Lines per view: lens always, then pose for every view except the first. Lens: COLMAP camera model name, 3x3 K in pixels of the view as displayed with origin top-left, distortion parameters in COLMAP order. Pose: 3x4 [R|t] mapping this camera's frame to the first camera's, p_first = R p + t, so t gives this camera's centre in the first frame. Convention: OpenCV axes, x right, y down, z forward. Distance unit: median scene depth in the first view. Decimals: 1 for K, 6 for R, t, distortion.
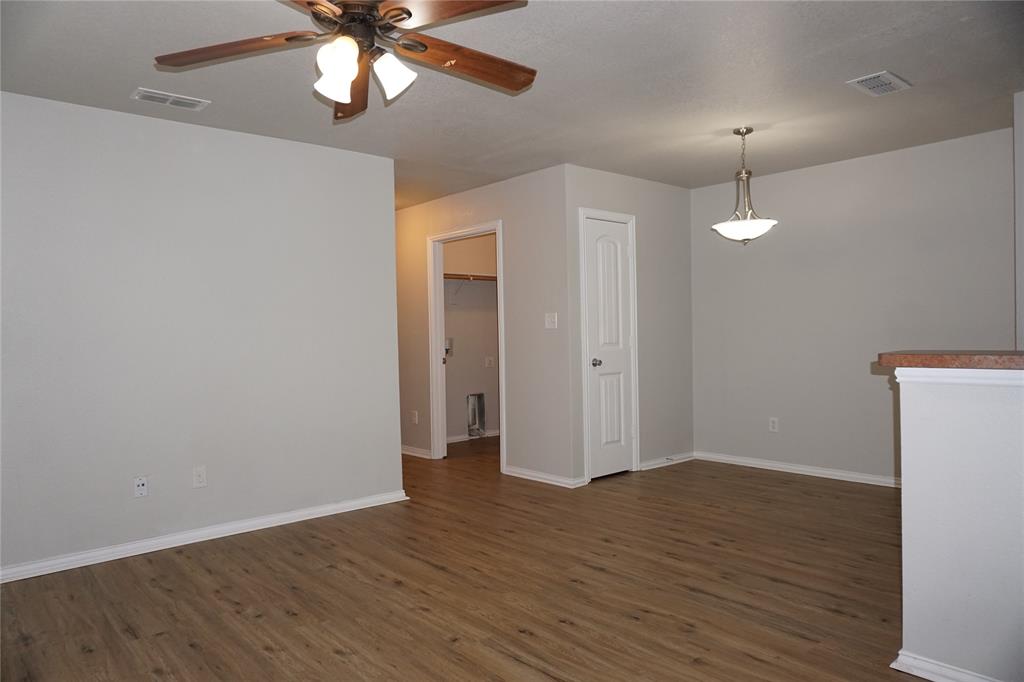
lens RADIAL K [[684.0, 0, 512.0], [0, 684.0, 341.0], [0, 0, 1]] dist [-0.052606, 0.036747]
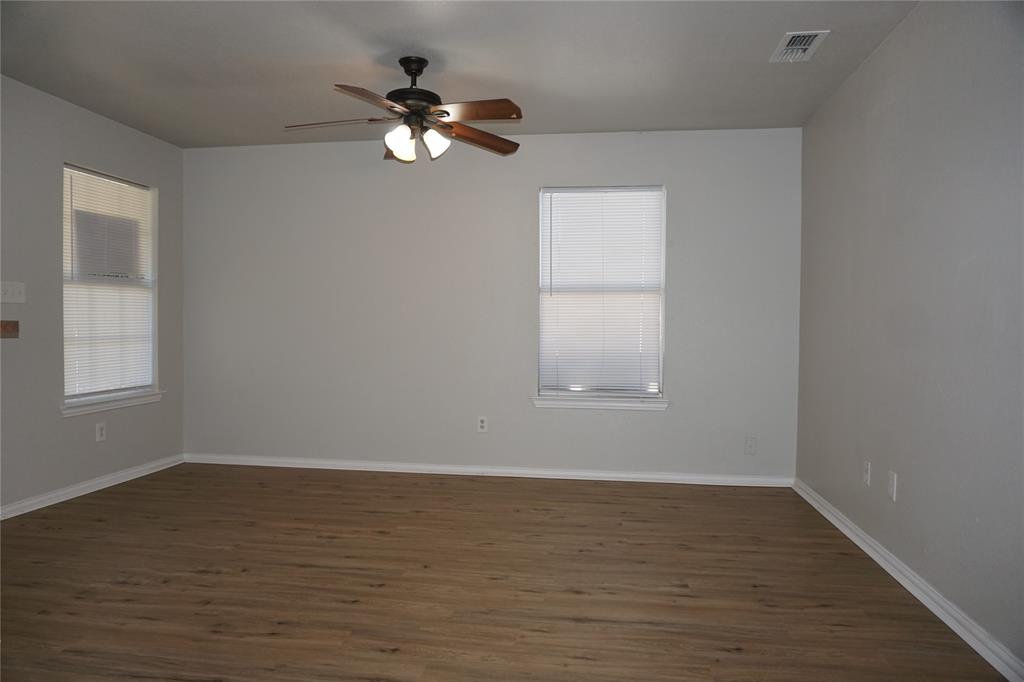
lens RADIAL K [[684.0, 0, 512.0], [0, 684.0, 341.0], [0, 0, 1]] dist [-0.052606, 0.036747]
pose [[-0.763263, 0.029391, -0.645419, 0.443915], [0.000599, 0.998996, 0.044785, 0.002301], [0.646088, 0.033796, -0.762514, 1.610314]]
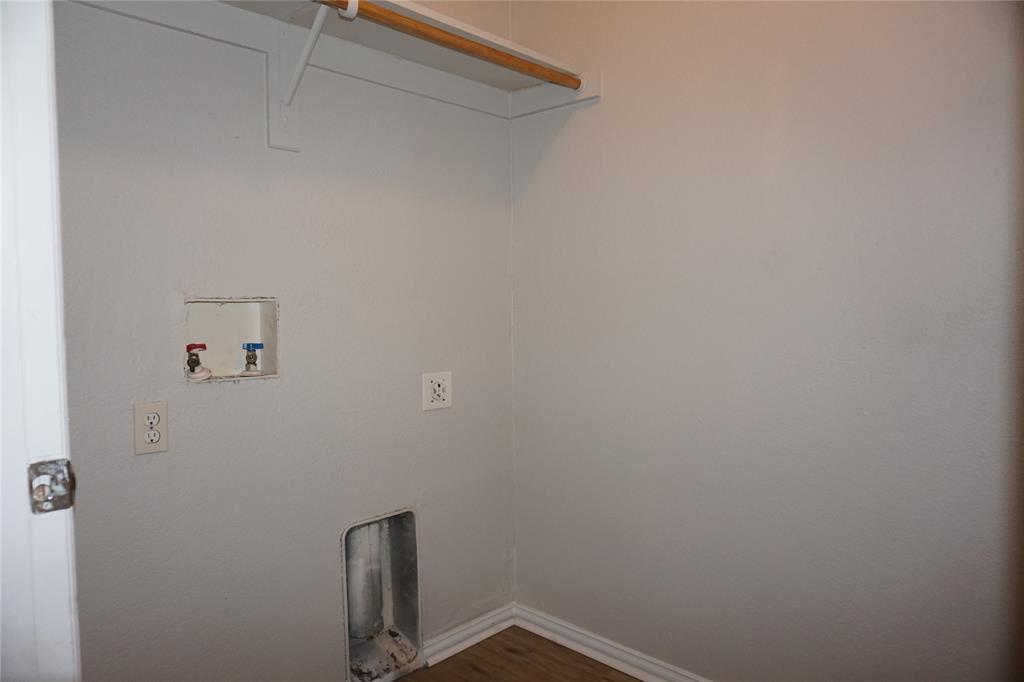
lens RADIAL K [[684.0, 0, 512.0], [0, 684.0, 341.0], [0, 0, 1]] dist [-0.052606, 0.036747]
pose [[0.995118, 0.010150, 0.098173, -0.005228], [-0.014521, 0.998930, 0.043910, -0.000080], [-0.097622, -0.045121, 0.994200, 0.128165]]
